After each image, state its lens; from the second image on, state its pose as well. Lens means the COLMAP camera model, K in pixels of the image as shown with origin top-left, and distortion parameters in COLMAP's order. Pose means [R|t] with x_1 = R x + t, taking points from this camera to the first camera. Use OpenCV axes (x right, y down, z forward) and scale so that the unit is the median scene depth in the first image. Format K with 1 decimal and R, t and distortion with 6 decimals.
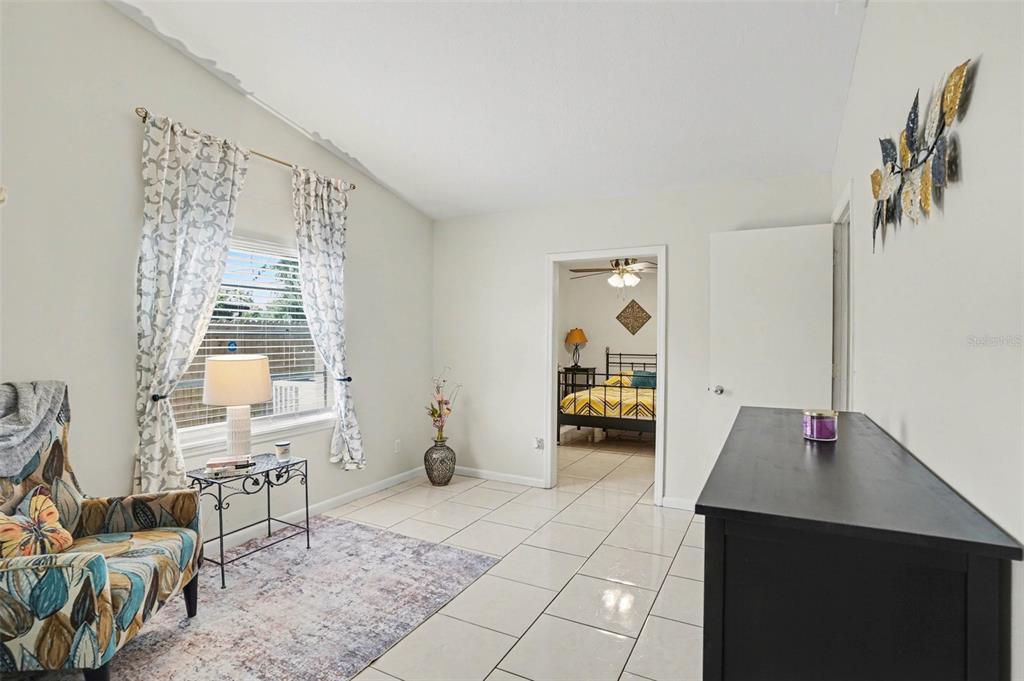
lens RADIAL K [[488.3, 0, 505.2], [0, 488.3, 333.9], [0, 0, 1]] dist [-0.064836, 0.027469]
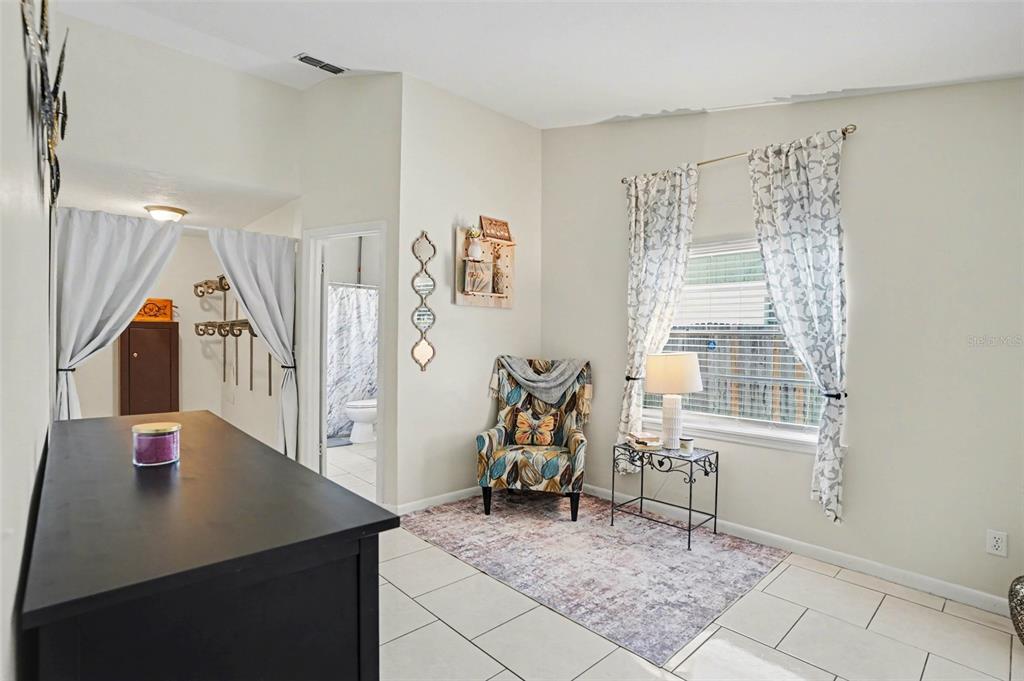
lens RADIAL K [[488.3, 0, 505.2], [0, 488.3, 333.9], [0, 0, 1]] dist [-0.064836, 0.027469]
pose [[-0.298145, -0.002036, -0.954518, 0.690753], [-0.006979, 0.999976, 0.000047, 0.004163], [0.954495, 0.006676, -0.298152, 0.989494]]
